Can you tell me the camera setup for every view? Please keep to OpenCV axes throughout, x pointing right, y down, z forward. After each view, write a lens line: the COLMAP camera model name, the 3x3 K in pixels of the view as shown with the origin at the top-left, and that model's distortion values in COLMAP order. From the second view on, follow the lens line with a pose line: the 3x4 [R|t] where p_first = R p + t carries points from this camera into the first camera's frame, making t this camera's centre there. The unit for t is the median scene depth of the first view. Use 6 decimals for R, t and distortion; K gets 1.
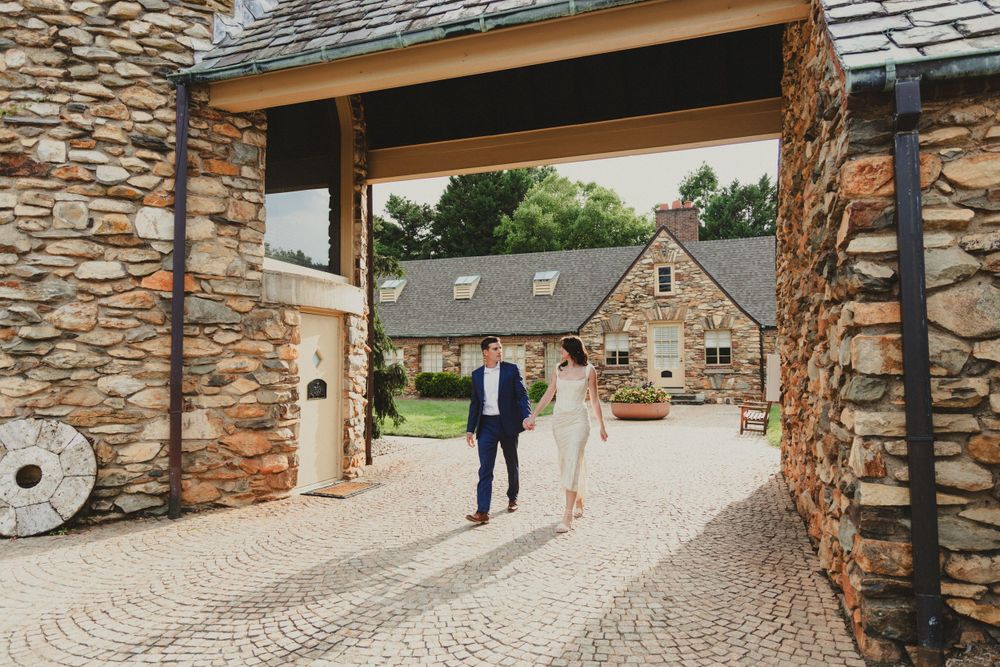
lens RADIAL K [[735.0, 0, 493.9], [0, 735.0, 340.9], [0, 0, 1]] dist [-0.015056, -0.006922]
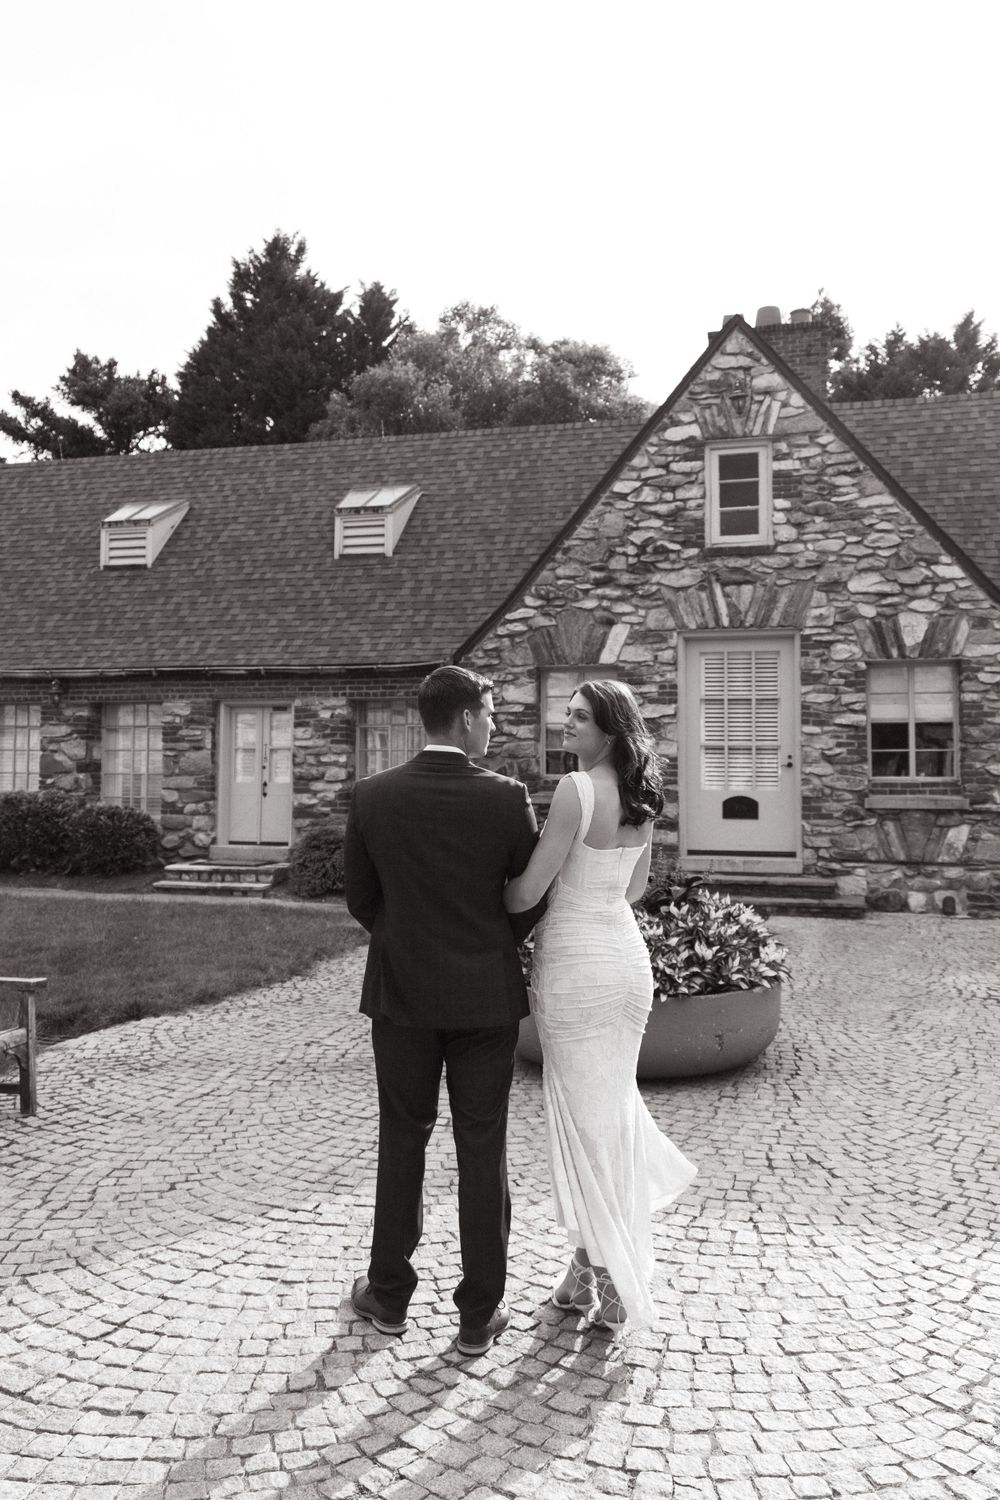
lens RADIAL K [[1102.6, 0, 507.5], [0, 1102.6, 741.4], [0, 0, 1]] dist [-0.015056, -0.006922]
pose [[0.998841, 0.012205, 0.046567, 0.093038], [-0.013034, 0.999761, 0.017555, 0.008829], [-0.046342, -0.018142, 0.998761, 0.435129]]
